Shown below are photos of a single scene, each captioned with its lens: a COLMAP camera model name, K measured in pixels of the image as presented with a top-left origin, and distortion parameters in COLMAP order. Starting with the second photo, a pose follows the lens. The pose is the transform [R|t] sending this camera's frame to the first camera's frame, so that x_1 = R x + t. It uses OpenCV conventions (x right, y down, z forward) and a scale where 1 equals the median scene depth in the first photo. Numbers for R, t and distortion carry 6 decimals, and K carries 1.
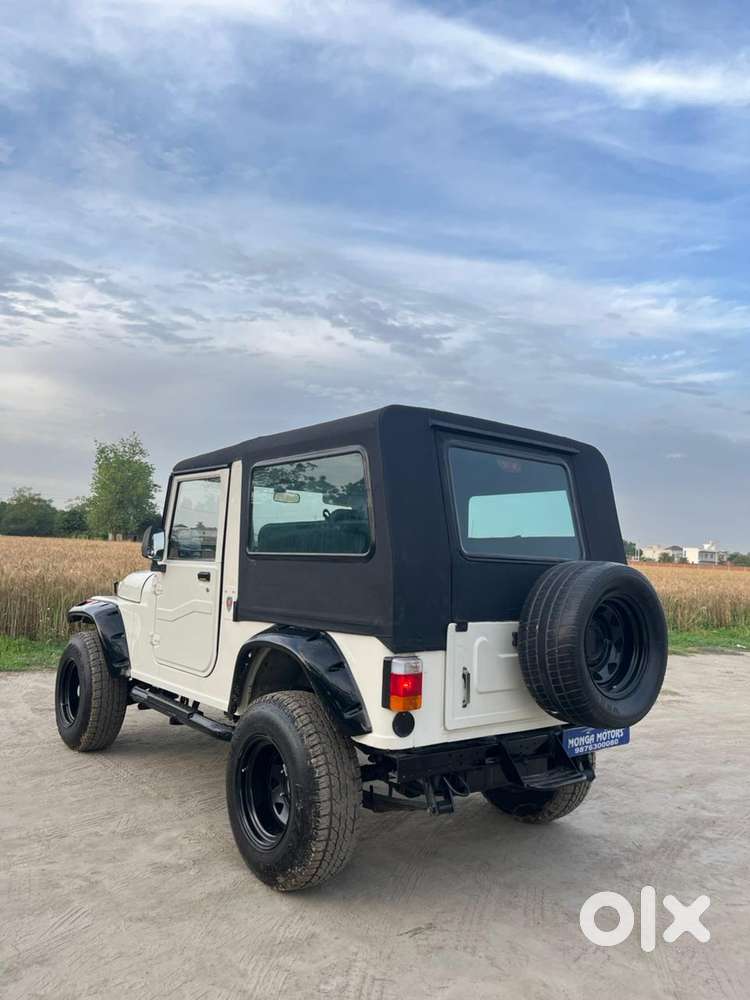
lens RADIAL K [[754.4, 0, 380.5], [0, 754.4, 491.4], [0, 0, 1]] dist [0.073413, -0.110048]
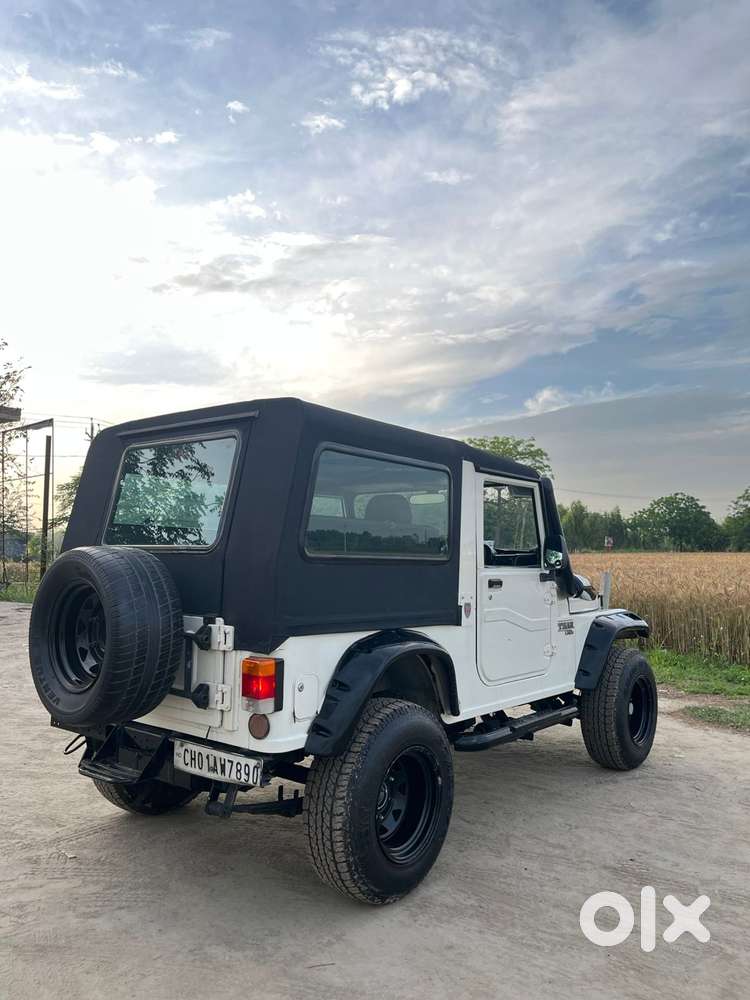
lens RADIAL K [[754.6, 0, 368.2], [0, 754.6, 498.3], [0, 0, 1]] dist [0.069615, -0.092758]
pose [[0.205930, -0.116139, -0.971650, 1.126460], [0.086336, 0.991216, -0.100180, 0.137578], [0.974751, -0.063258, 0.214148, 0.995238]]
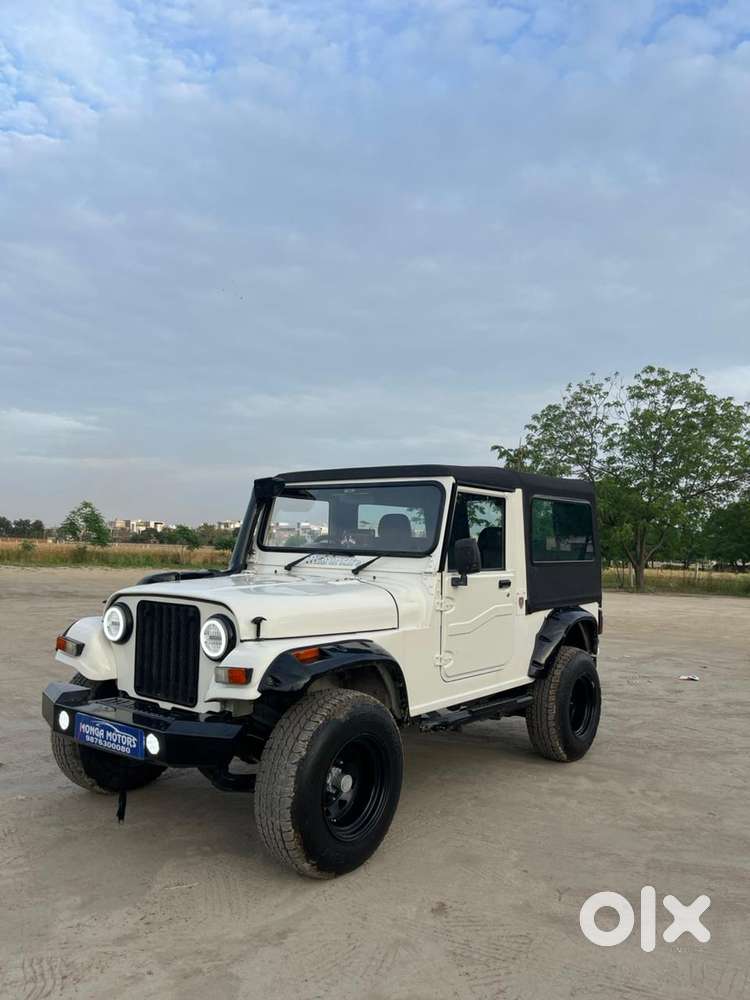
lens RADIAL K [[753.8, 0, 382.6], [0, 753.8, 519.7], [0, 0, 1]] dist [0.069232, -0.096521]
pose [[-0.221651, -0.013258, 0.975036, -1.477802], [-0.123640, 0.992220, -0.014615, 0.062741], [-0.967256, -0.123793, -0.221566, 1.634319]]
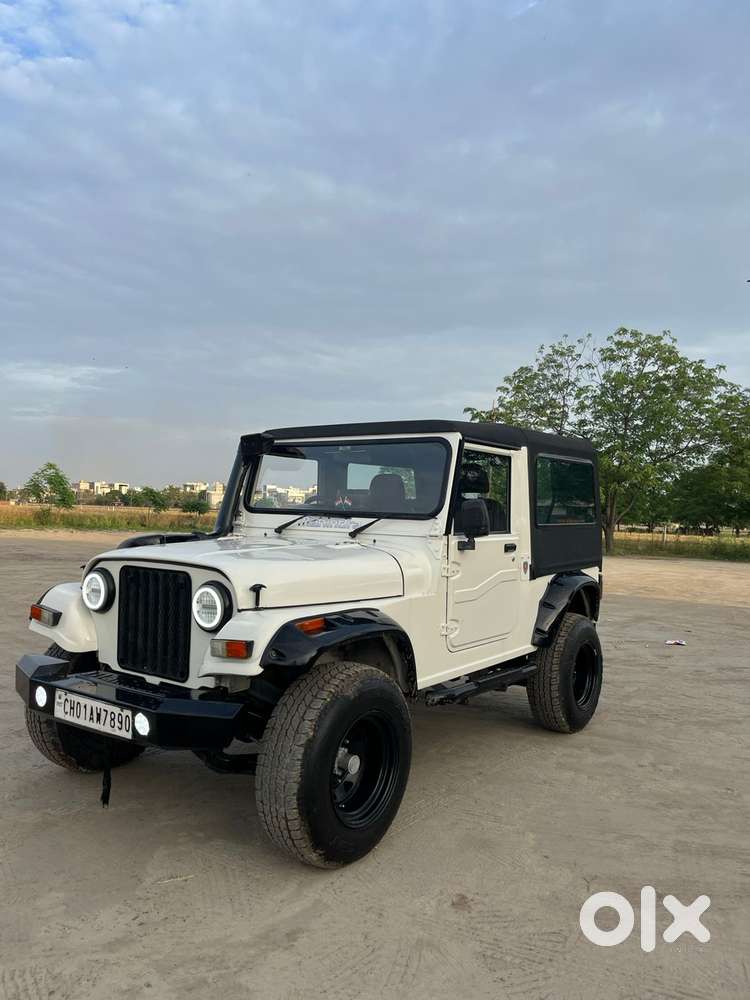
lens RADIAL K [[754.6, 0, 369.6], [0, 754.6, 504.4], [0, 0, 1]] dist [0.066681, -0.088482]
pose [[-0.247323, -0.041909, 0.968026, -1.385178], [-0.125839, 0.991992, 0.010795, 0.073152], [-0.960727, -0.119145, -0.250616, 1.663230]]
